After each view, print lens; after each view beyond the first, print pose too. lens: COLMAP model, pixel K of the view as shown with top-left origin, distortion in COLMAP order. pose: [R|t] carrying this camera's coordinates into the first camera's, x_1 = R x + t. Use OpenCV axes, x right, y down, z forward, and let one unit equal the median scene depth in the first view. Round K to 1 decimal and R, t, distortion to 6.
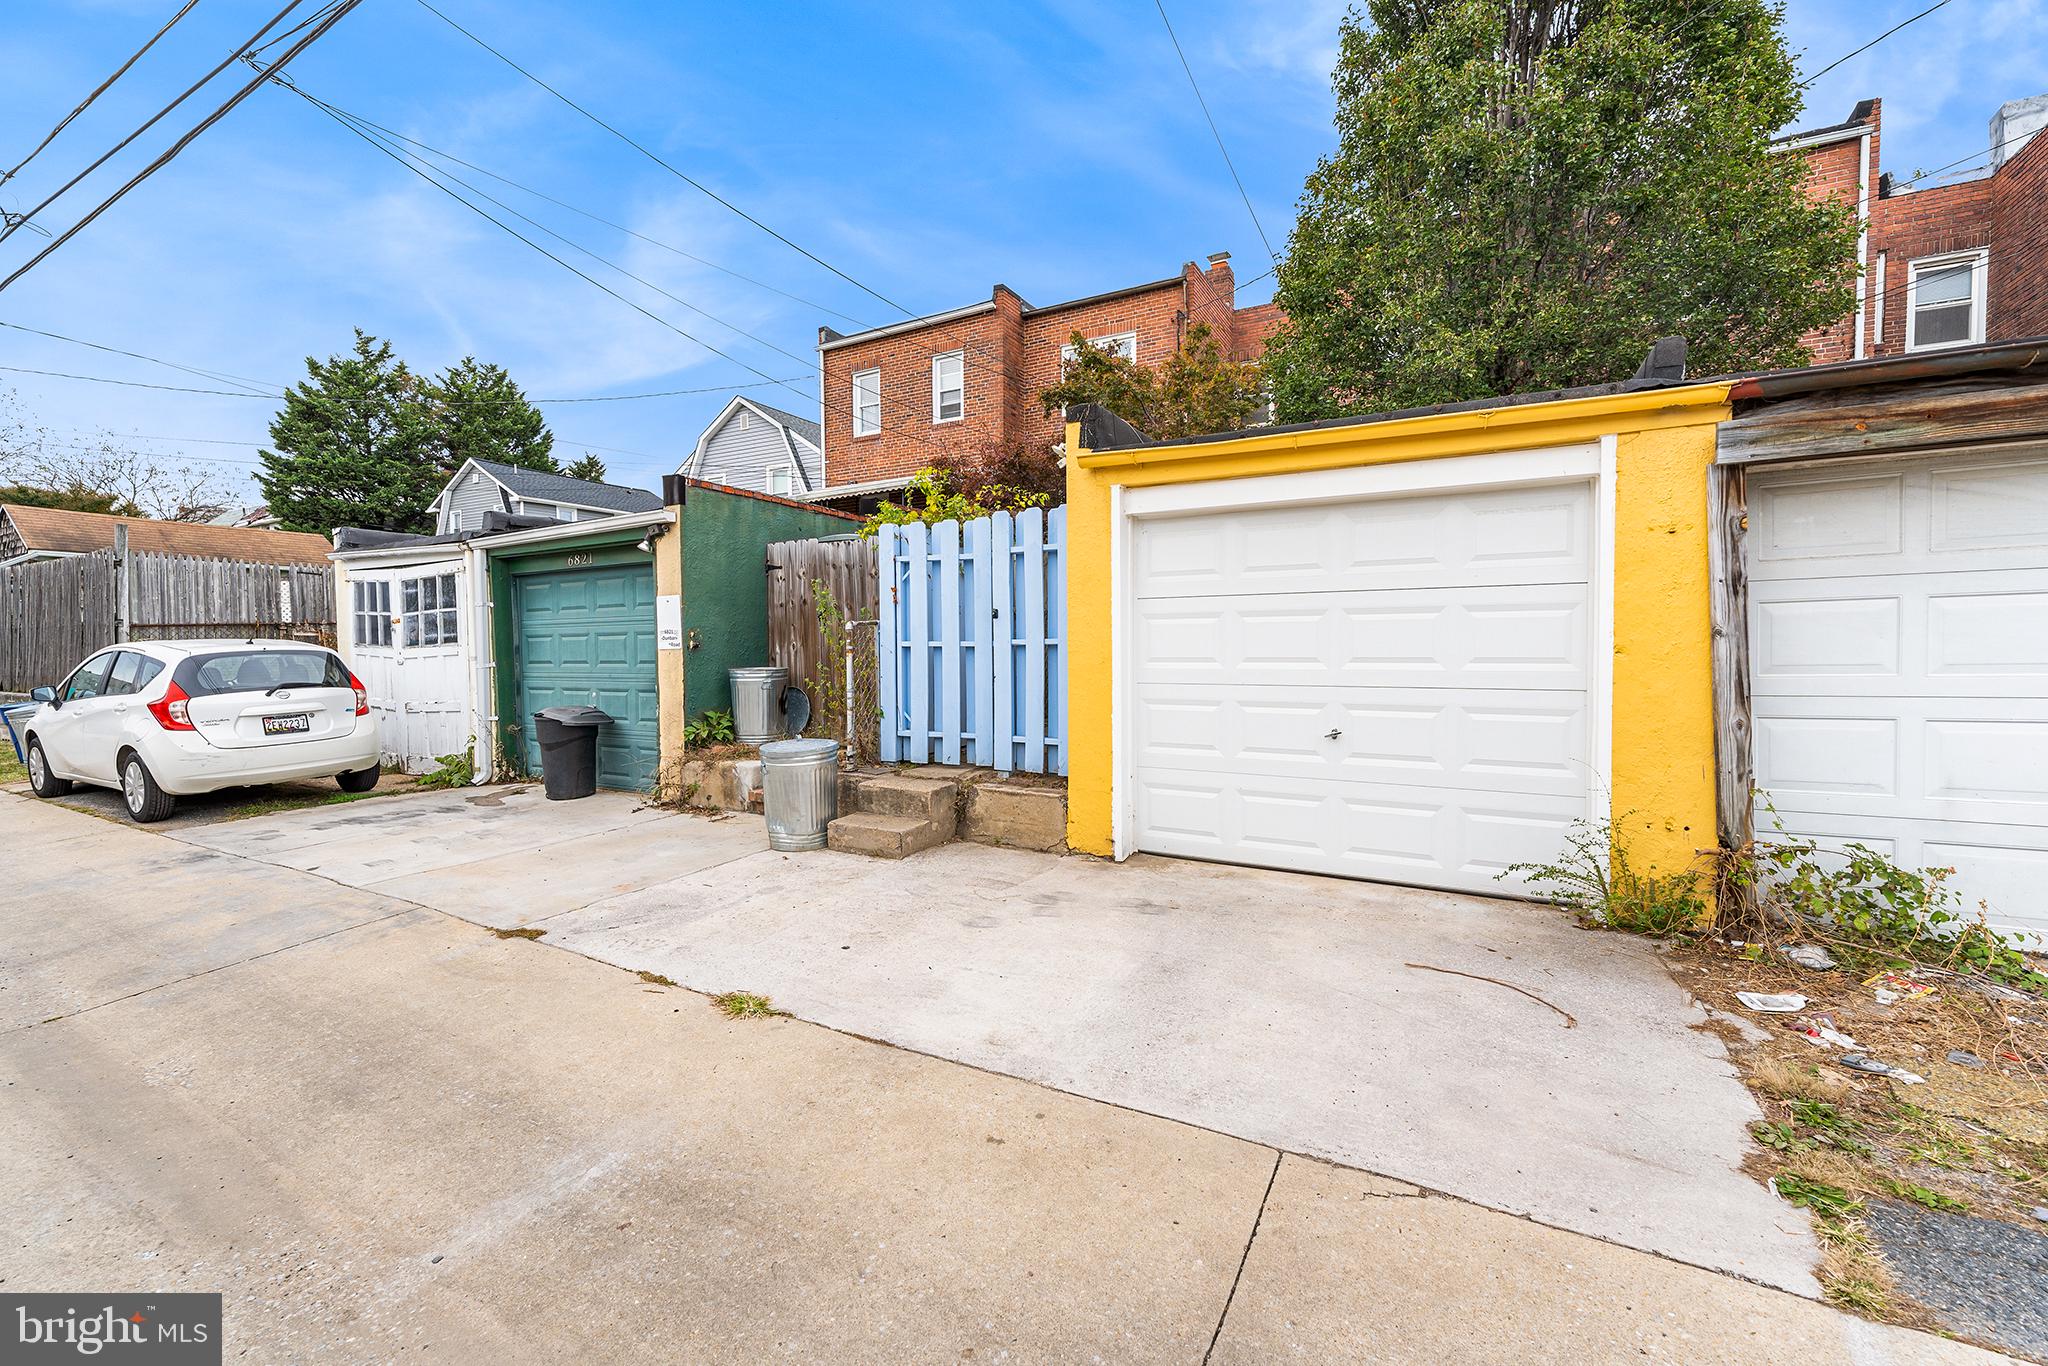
lens RADIAL K [[852.3, 0, 1031.4], [0, 852.3, 668.9], [0, 0, 1]] dist [0.000060, -0.000395]
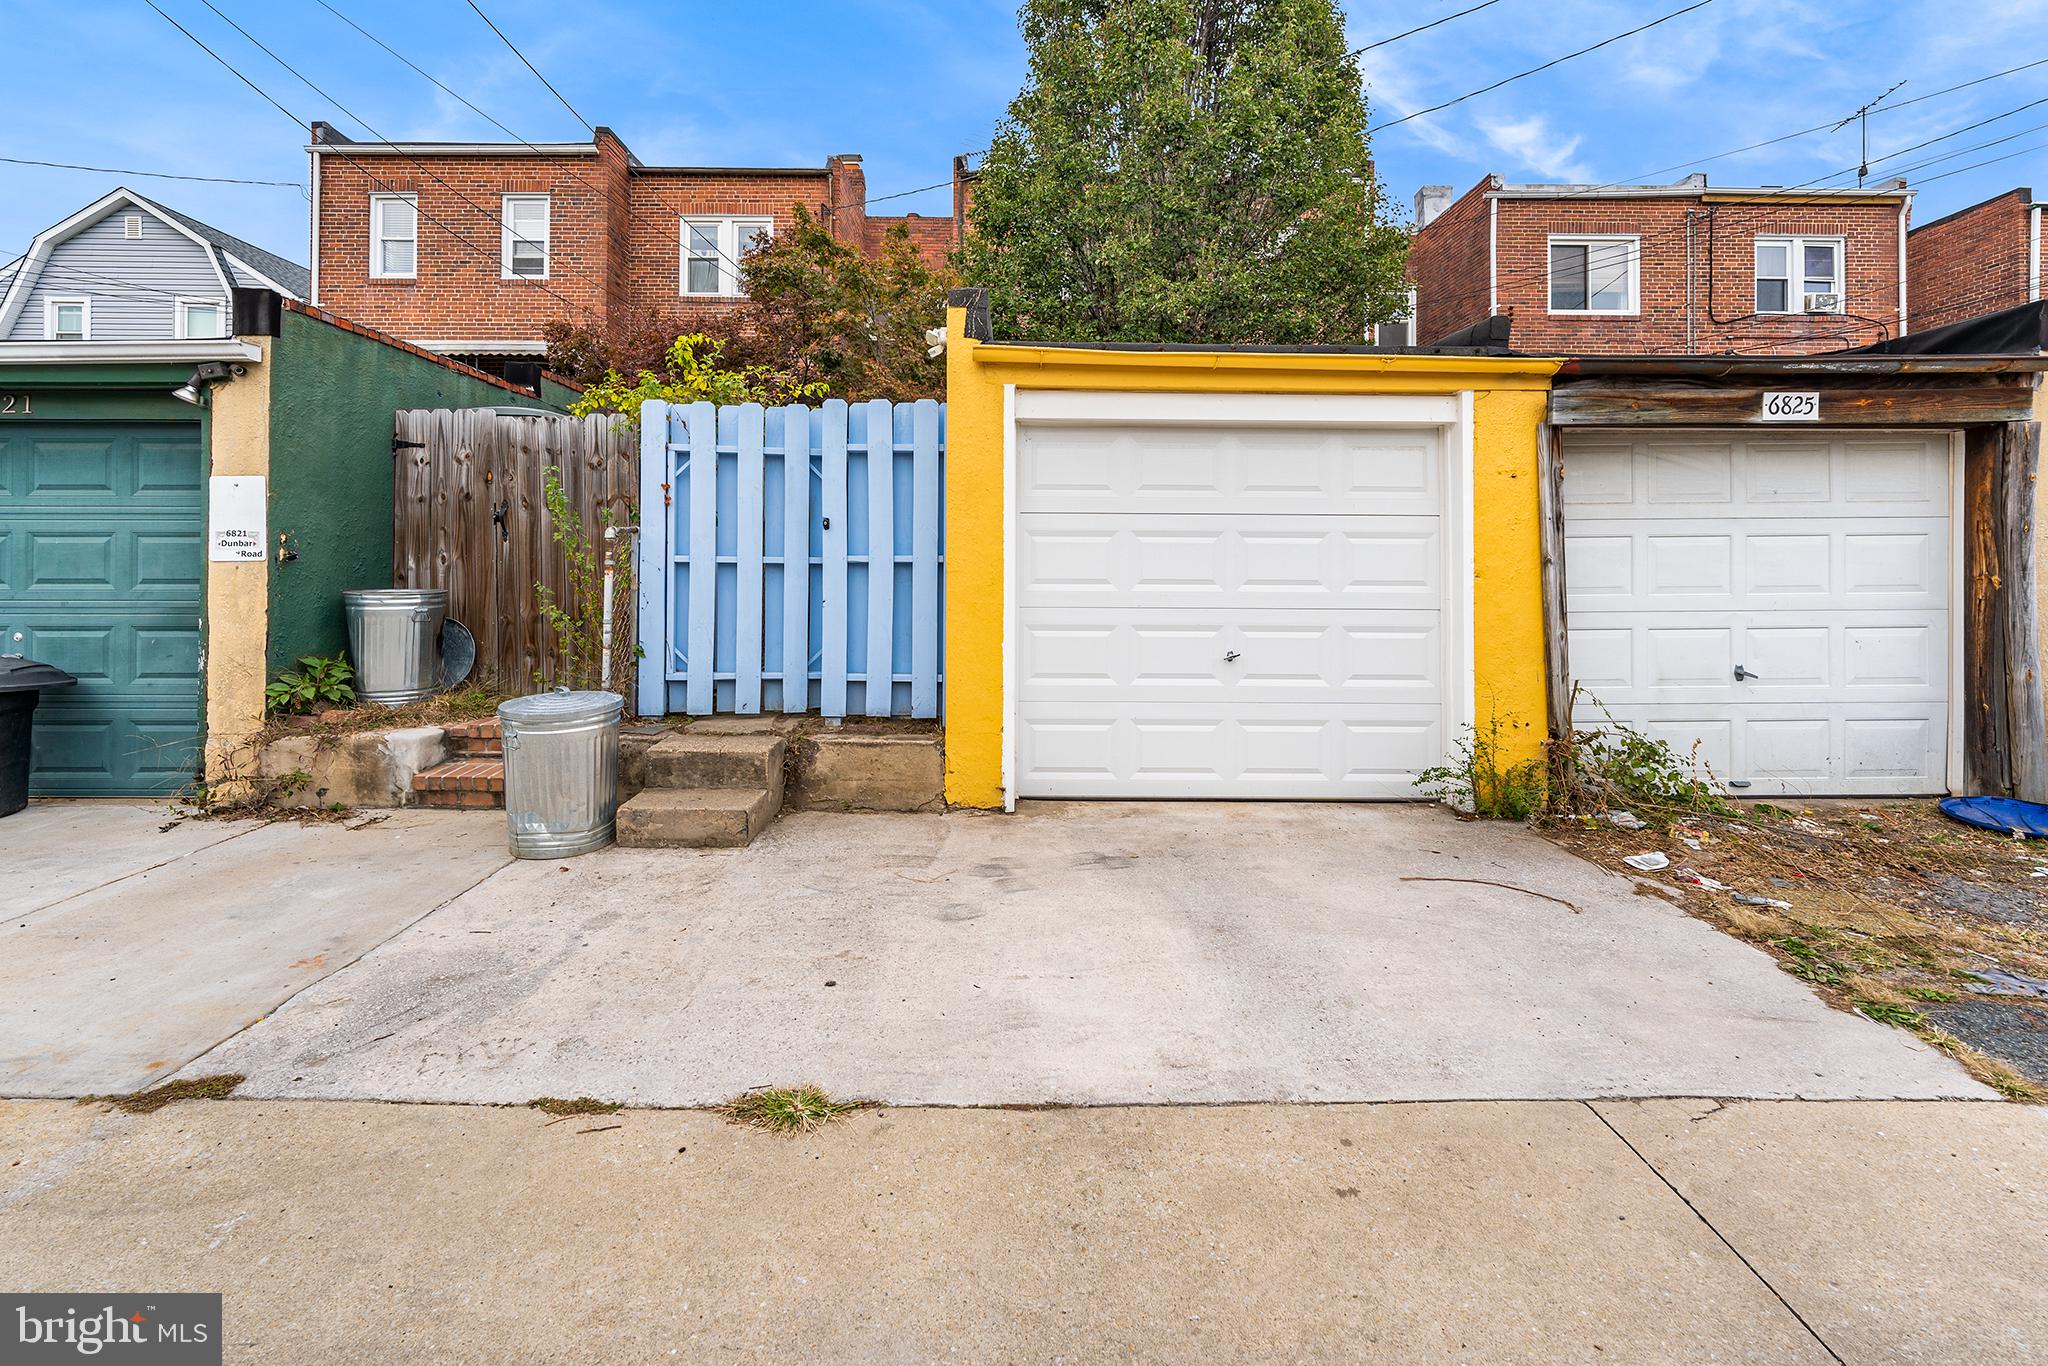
lens RADIAL K [[887.5, 0, 1021.5], [0, 887.5, 551.3], [0, 0, 1]] dist [0.000339, -0.000648]
pose [[0.866373, 0.019678, 0.499010, -0.340590], [0.001137, 0.999143, -0.041375, -0.003399], [-0.499396, 0.036413, 0.865608, 0.194948]]
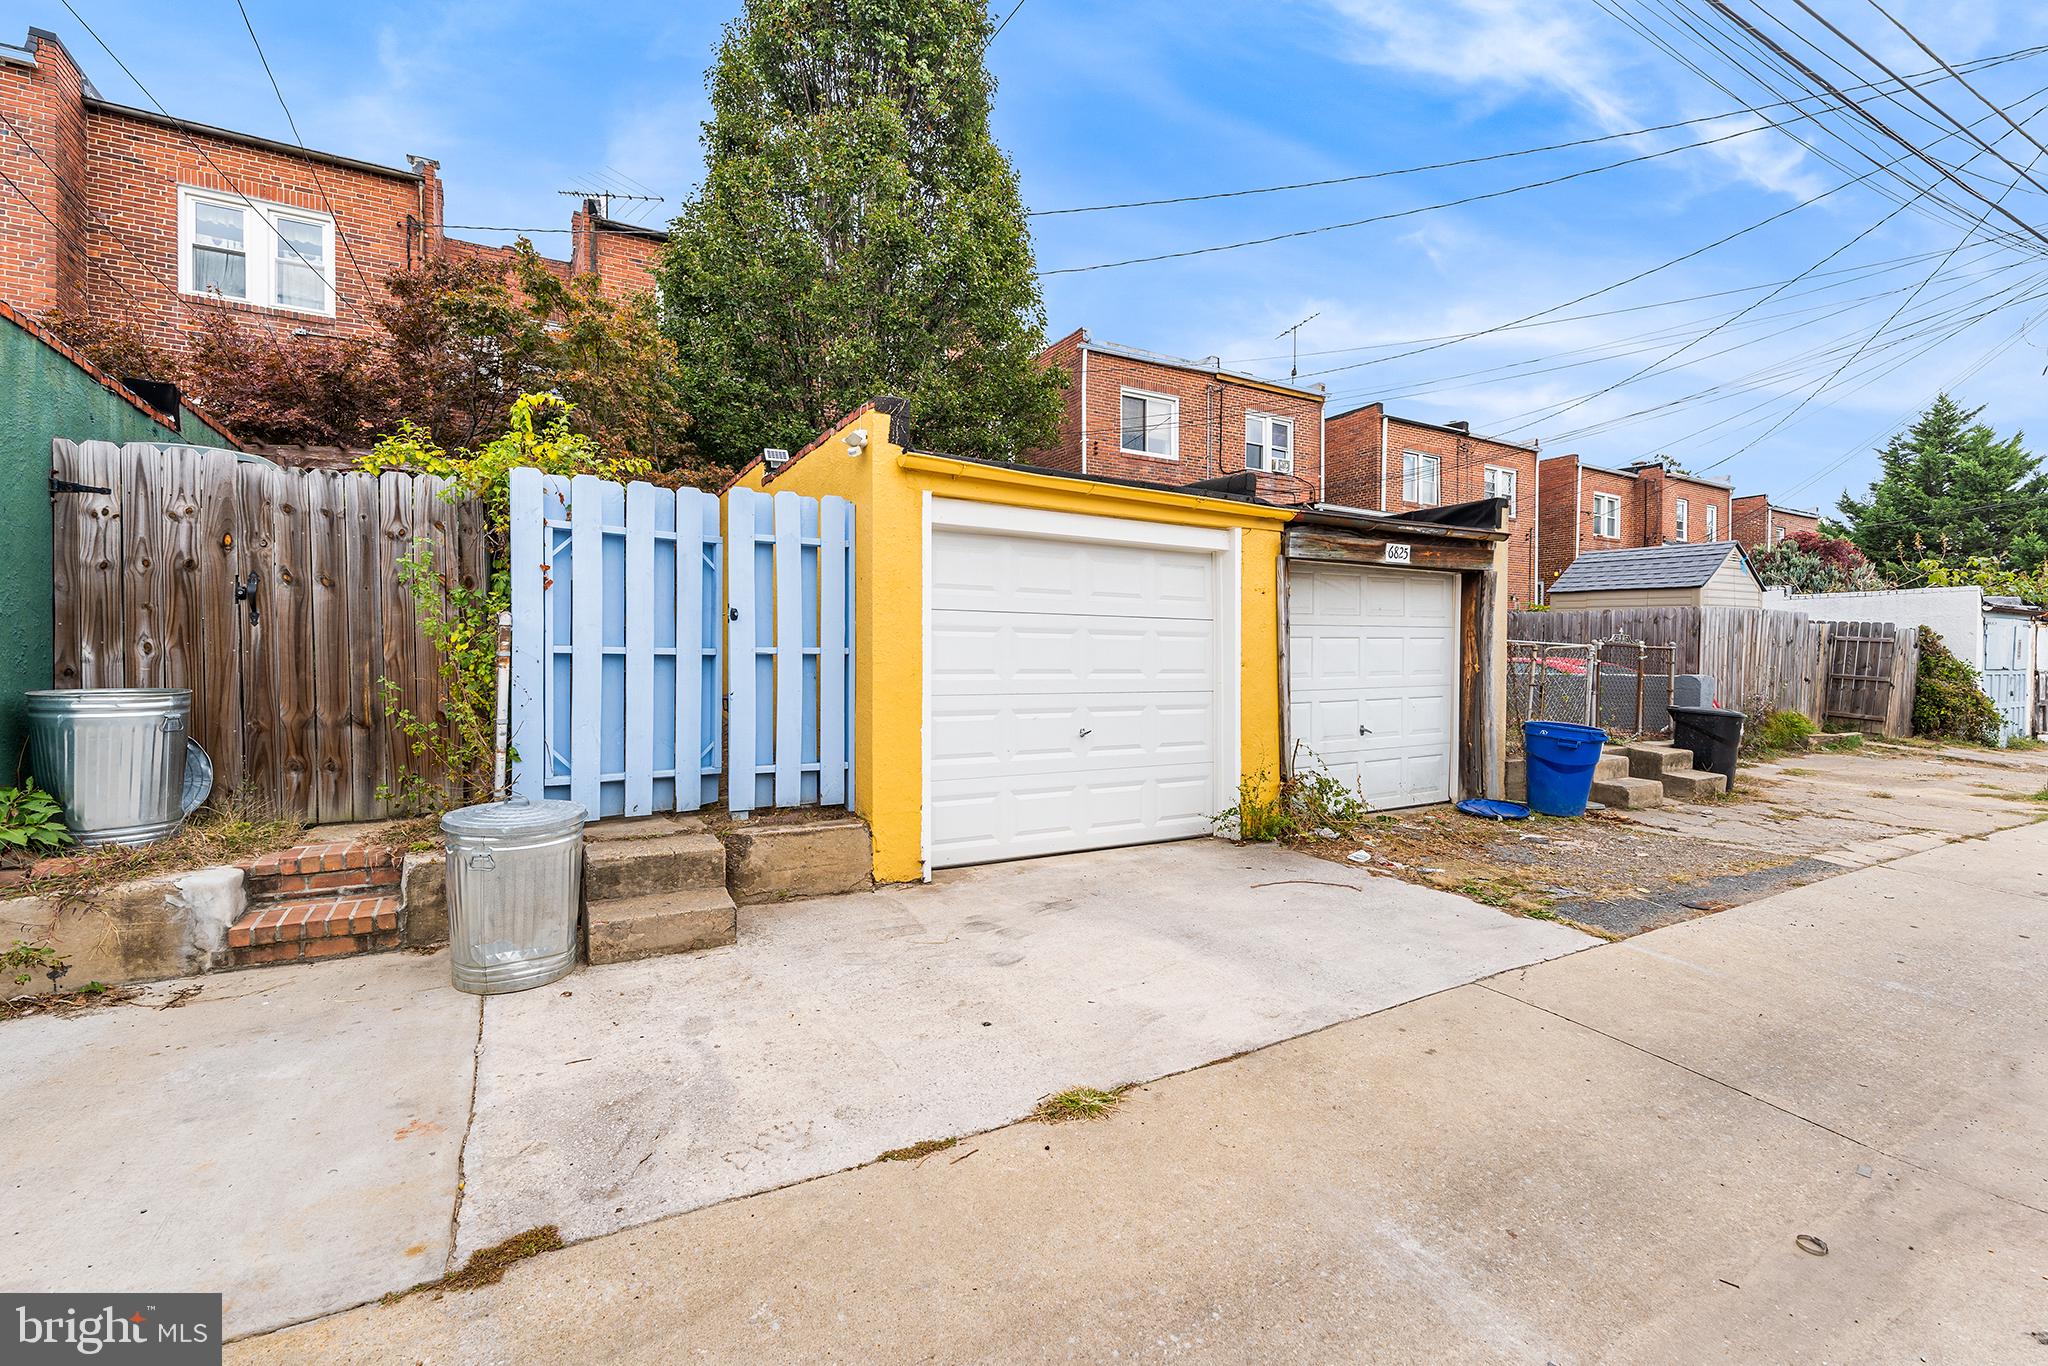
lens RADIAL K [[890.9, 0, 1011.5], [0, 890.9, 656.7], [0, 0, 1]] dist [-0.000029, -0.000177]
pose [[0.506501, 0.011436, 0.862163, -0.705427], [0.011136, 0.999742, -0.019803, -0.006502], [-0.862167, 0.019632, 0.506243, 0.400666]]
